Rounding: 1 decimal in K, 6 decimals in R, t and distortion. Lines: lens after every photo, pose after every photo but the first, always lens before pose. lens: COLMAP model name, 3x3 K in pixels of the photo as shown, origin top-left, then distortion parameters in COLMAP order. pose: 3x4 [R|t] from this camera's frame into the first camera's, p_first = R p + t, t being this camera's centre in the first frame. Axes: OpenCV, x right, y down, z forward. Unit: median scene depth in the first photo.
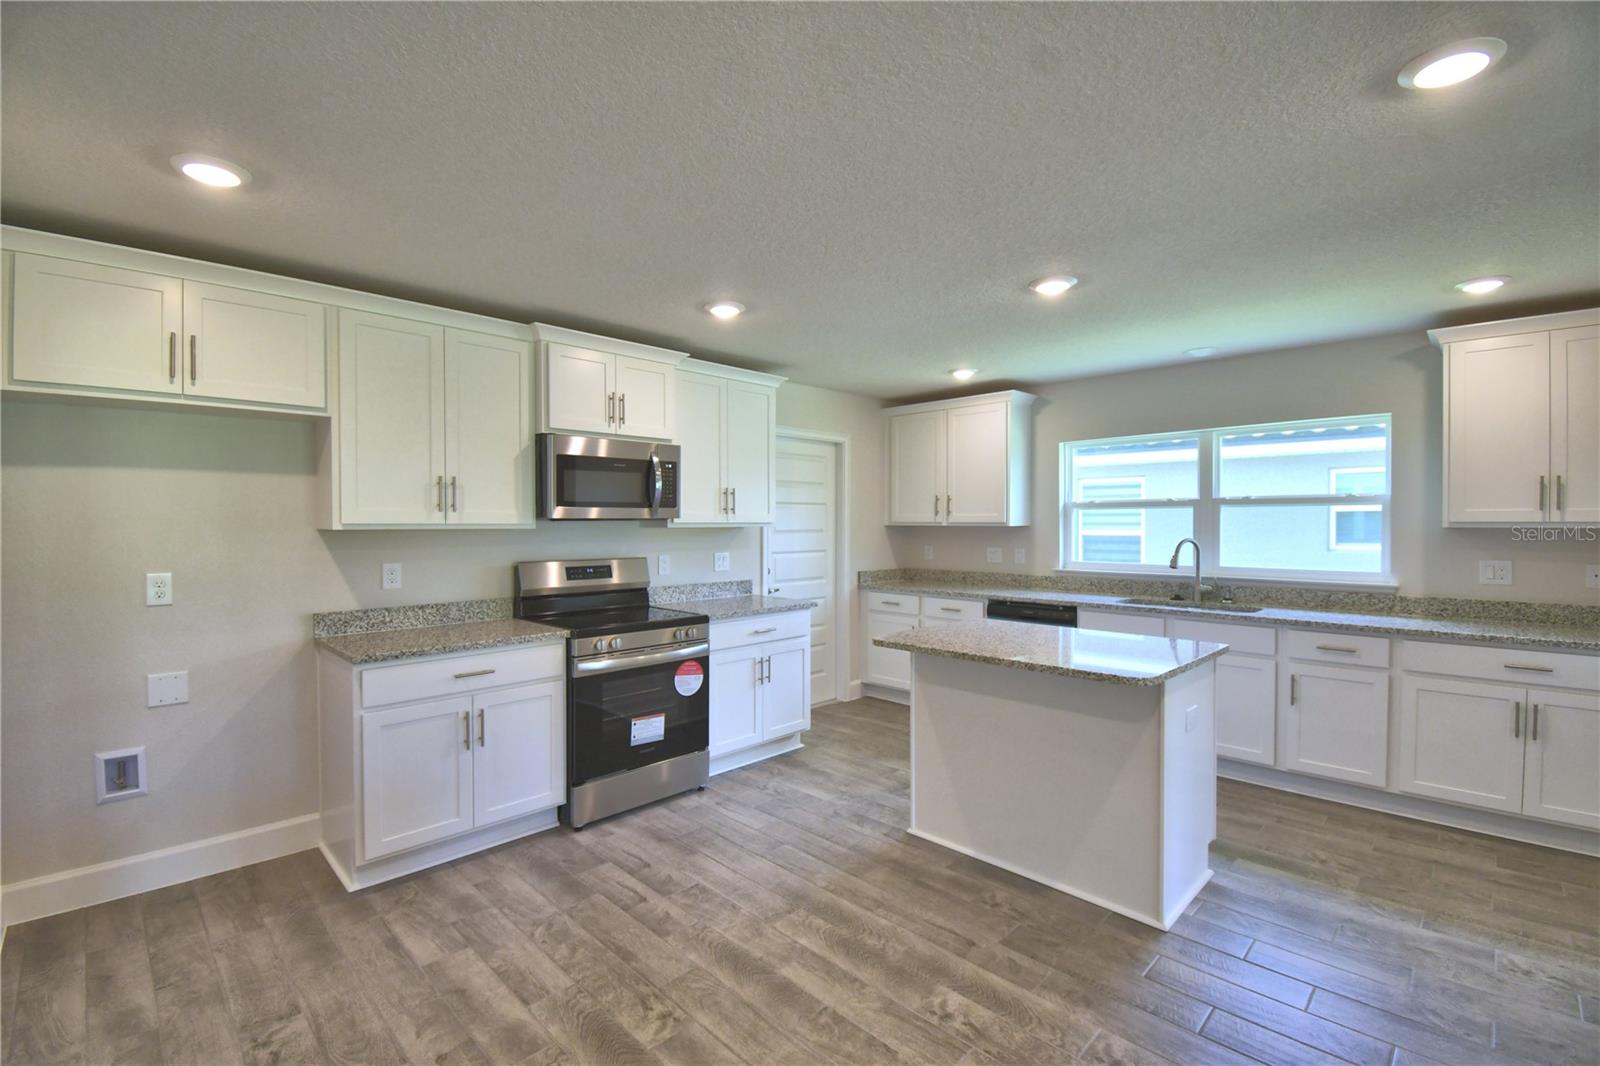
lens RADIAL K [[698.5, 0, 790.1], [0, 698.5, 532.4], [0, 0, 1]] dist [0.011298, -0.020700]
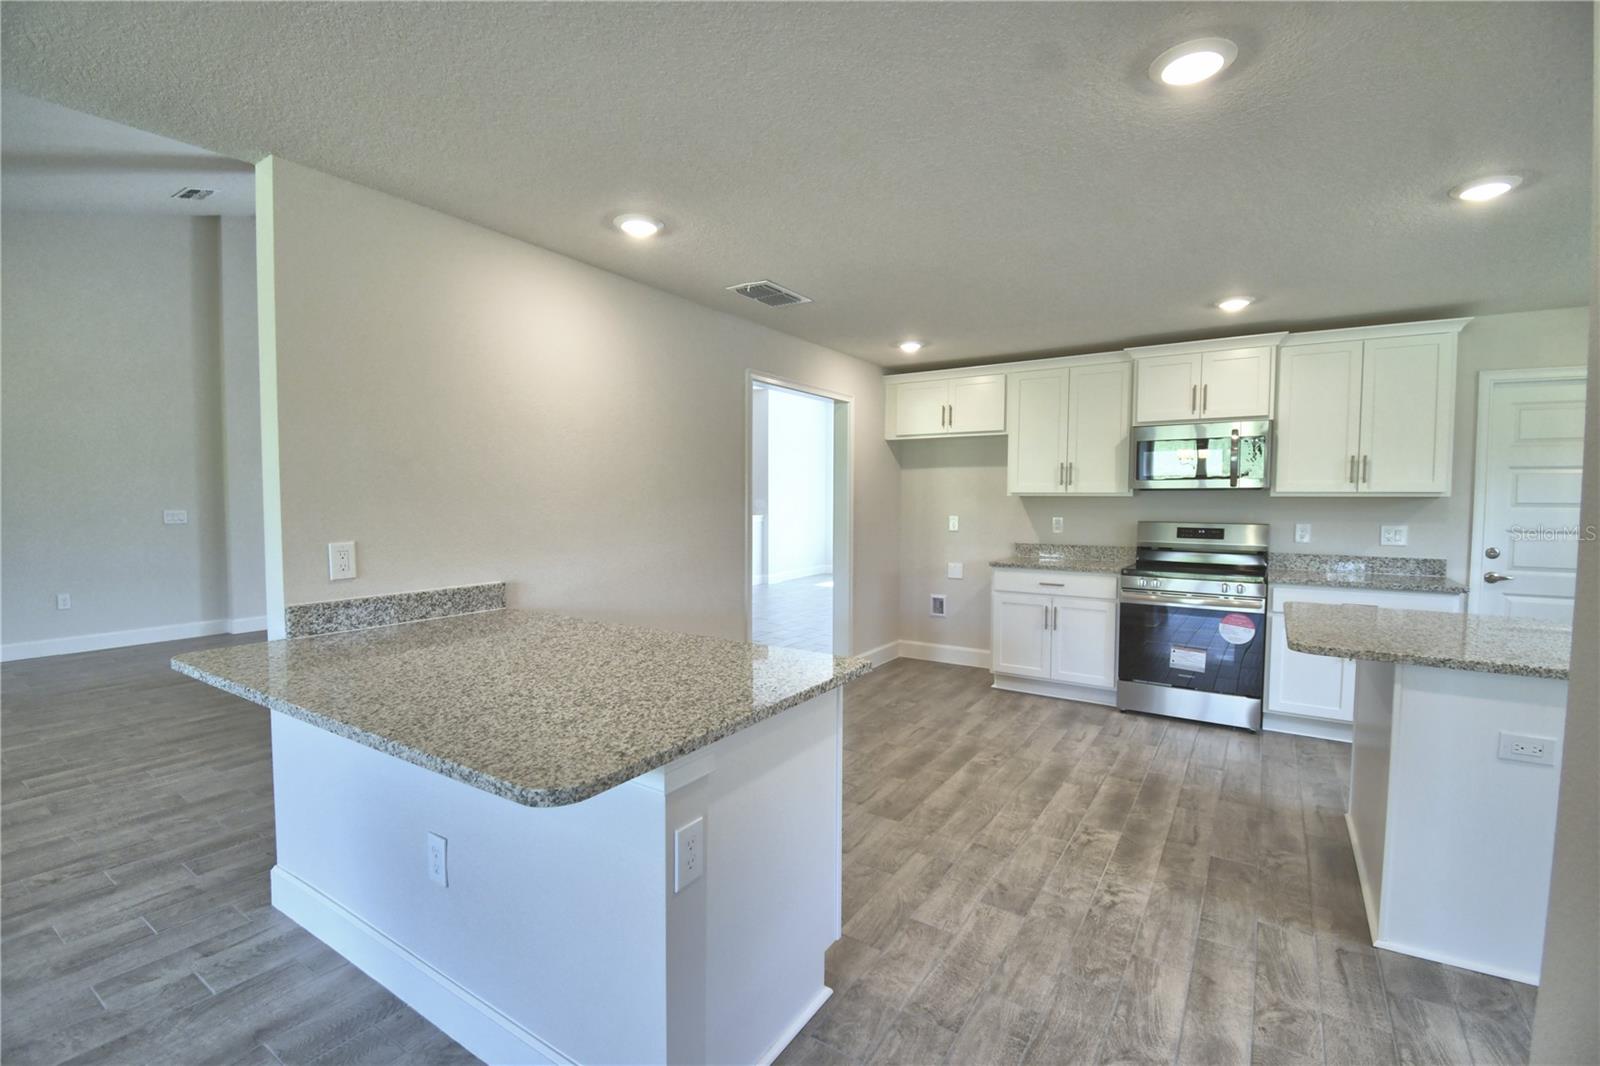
lens RADIAL K [[698.5, 0, 790.1], [0, 698.5, 532.4], [0, 0, 1]] dist [0.011298, -0.020700]
pose [[0.201933, 0.053393, -0.977943, 0.955921], [-0.017702, 0.998549, 0.050863, 0.008004], [0.979239, 0.007041, 0.202585, 0.067320]]
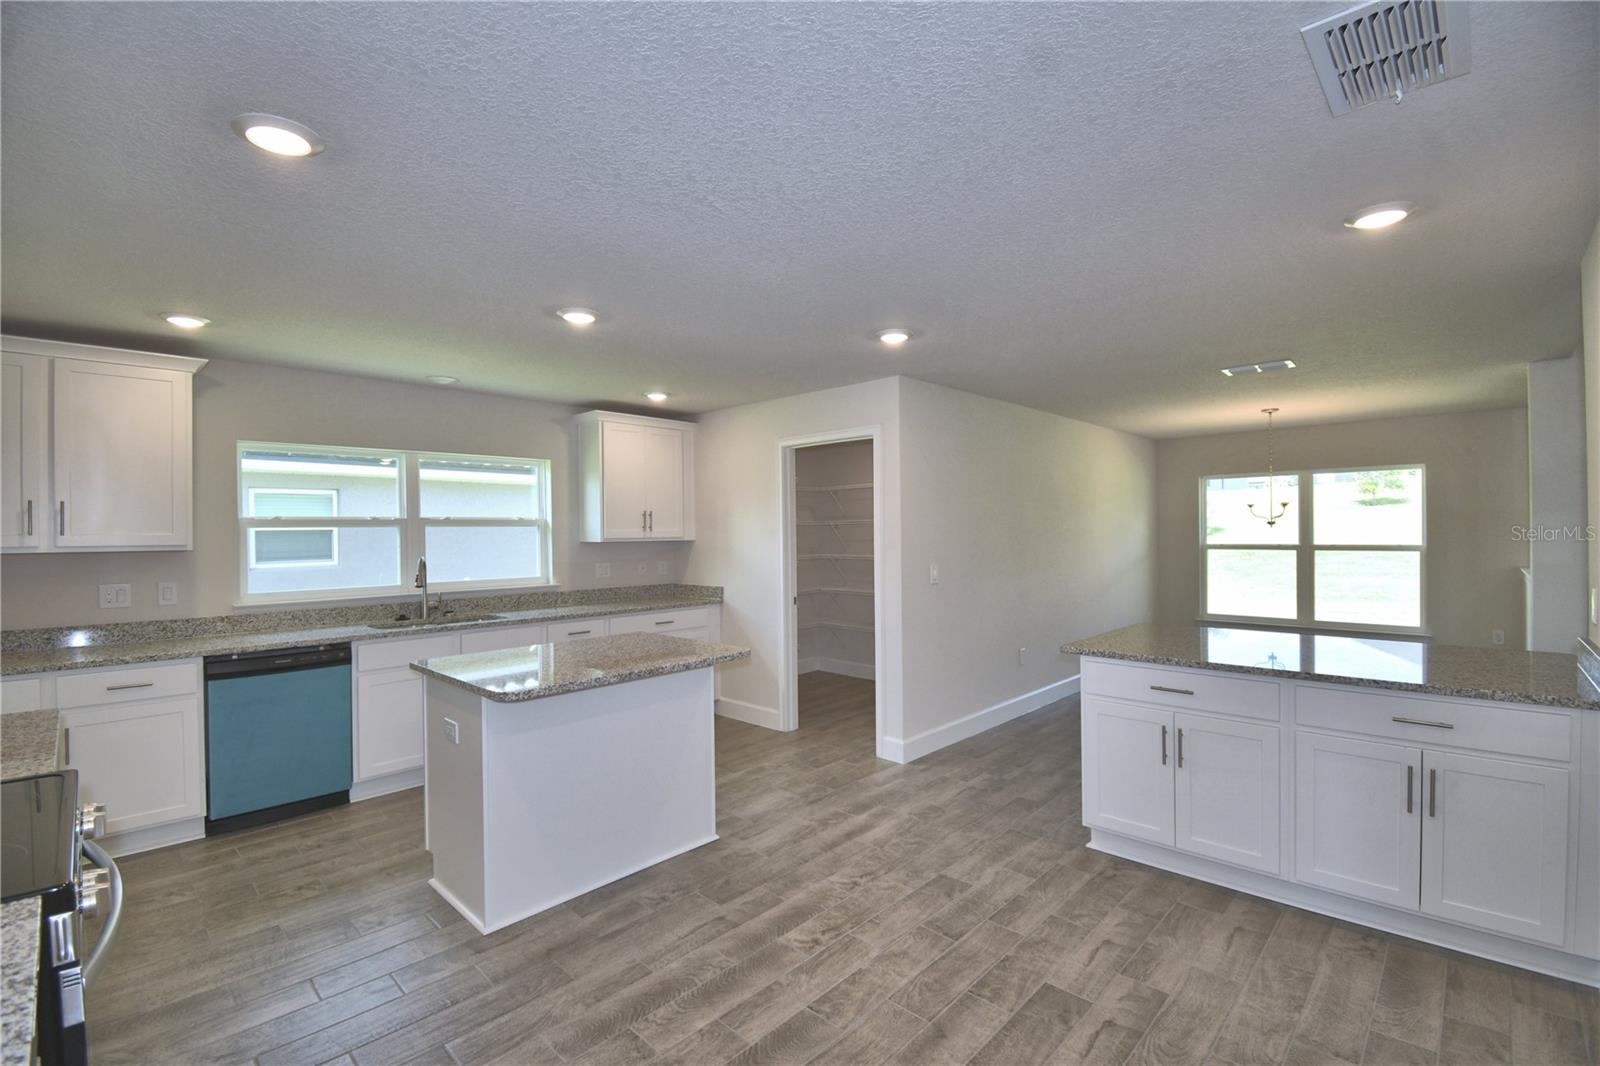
lens RADIAL K [[698.5, 0, 790.1], [0, 698.5, 532.4], [0, 0, 1]] dist [0.011298, -0.020700]
pose [[-0.020293, -0.000406, 0.999794, -0.659083], [0.023925, 0.999713, 0.000892, -0.022396], [-0.999508, 0.023938, -0.020278, 0.683484]]
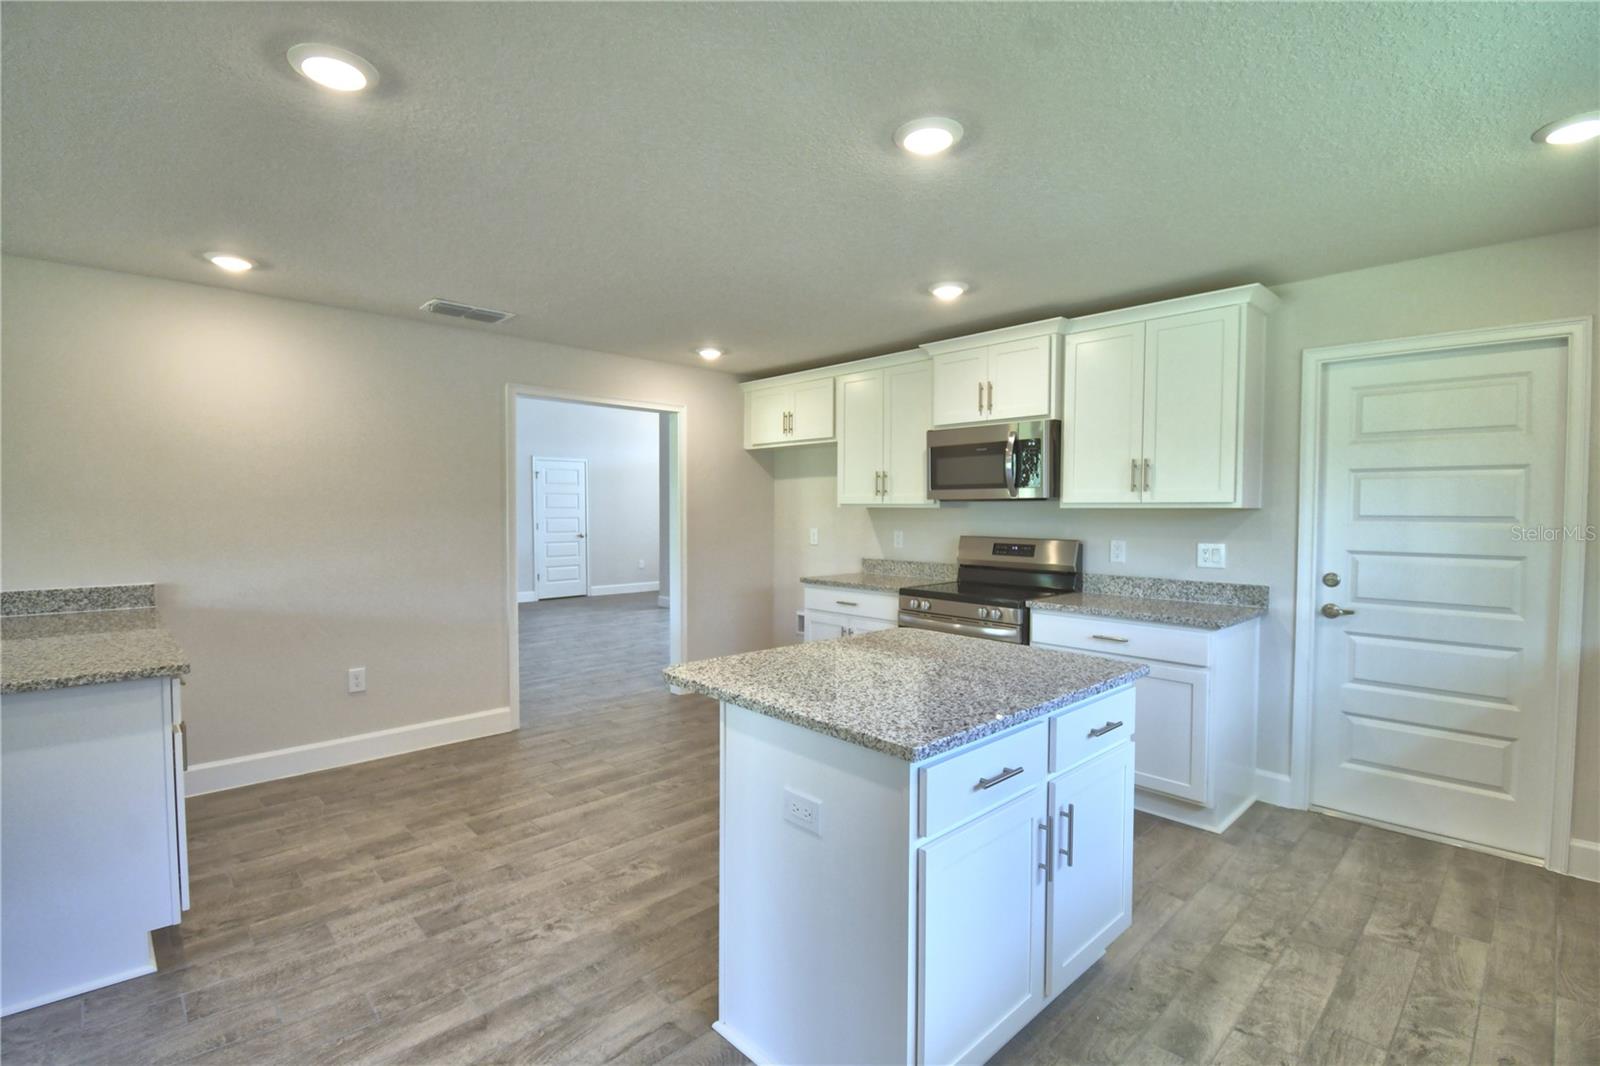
lens RADIAL K [[698.5, 0, 790.1], [0, 698.5, 532.4], [0, 0, 1]] dist [0.011298, -0.020700]
pose [[-0.021420, 0.036785, -0.999094, 0.998926], [-0.017087, 0.999163, 0.037154, -0.004749], [0.999625, 0.017867, -0.020774, 0.853672]]
